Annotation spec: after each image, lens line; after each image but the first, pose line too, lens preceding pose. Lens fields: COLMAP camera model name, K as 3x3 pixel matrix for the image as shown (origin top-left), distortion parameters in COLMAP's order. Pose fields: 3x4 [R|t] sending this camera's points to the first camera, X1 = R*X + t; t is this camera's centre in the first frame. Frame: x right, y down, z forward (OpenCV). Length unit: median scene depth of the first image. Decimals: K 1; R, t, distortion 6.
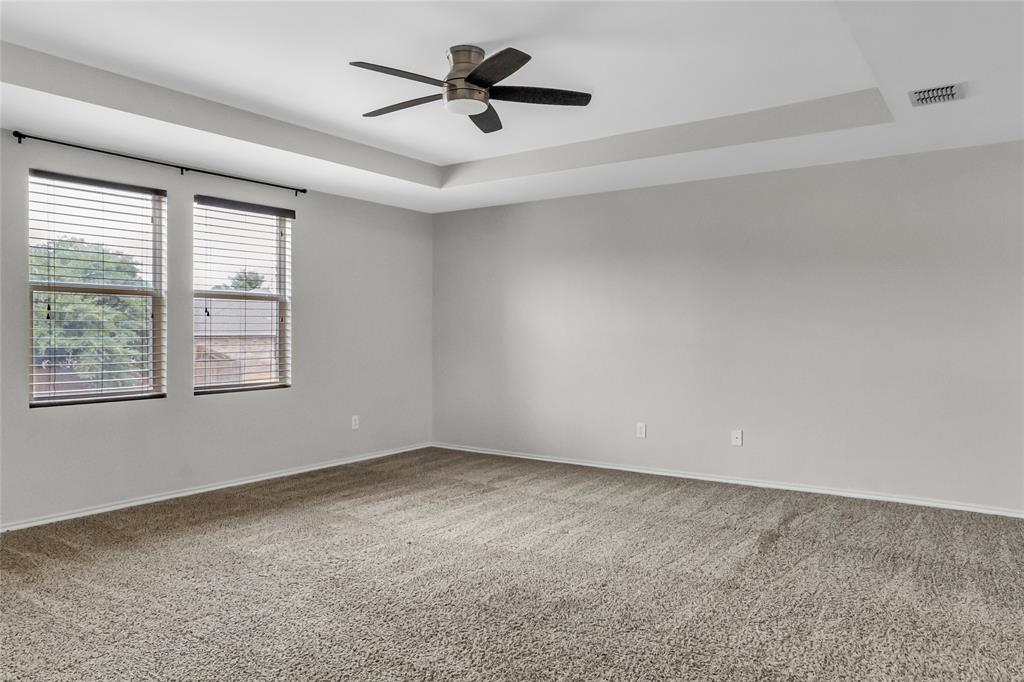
lens RADIAL K [[715.5, 0, 506.5], [0, 715.5, 337.0], [0, 0, 1]] dist [-0.008450, 0.000743]
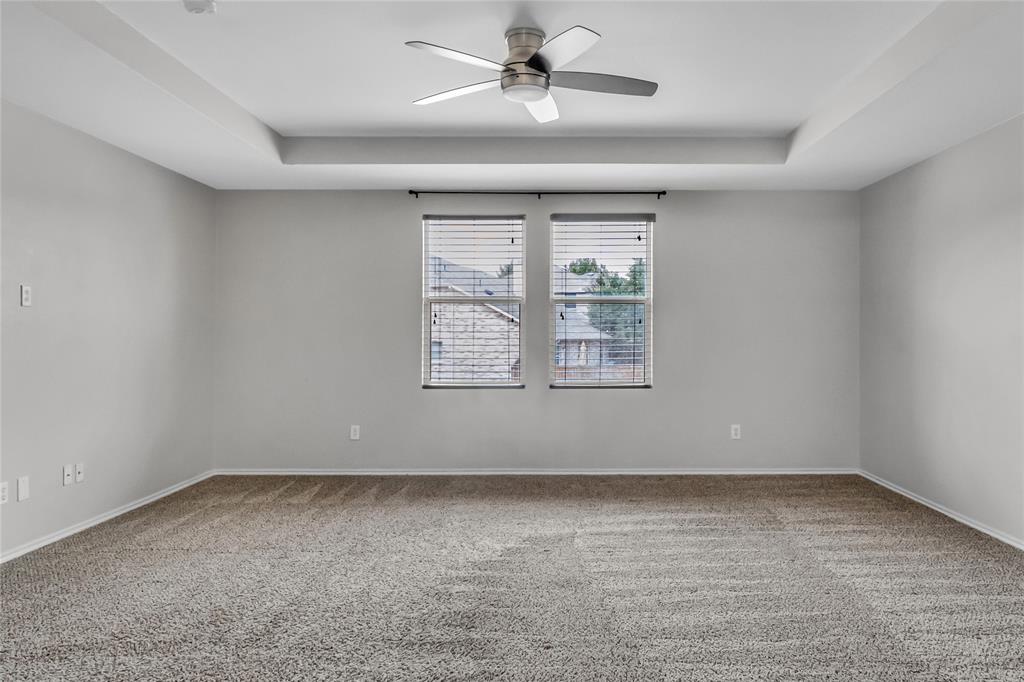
lens RADIAL K [[572.5, 0, 512.2], [0, 572.5, 338.3], [0, 0, 1]] dist [0.003178, 0.000287]
pose [[0.572024, 0.008579, -0.820192, 0.252676], [-0.007452, 0.999958, 0.005262, -0.003443], [0.820203, 0.003103, 0.572064, 0.372738]]
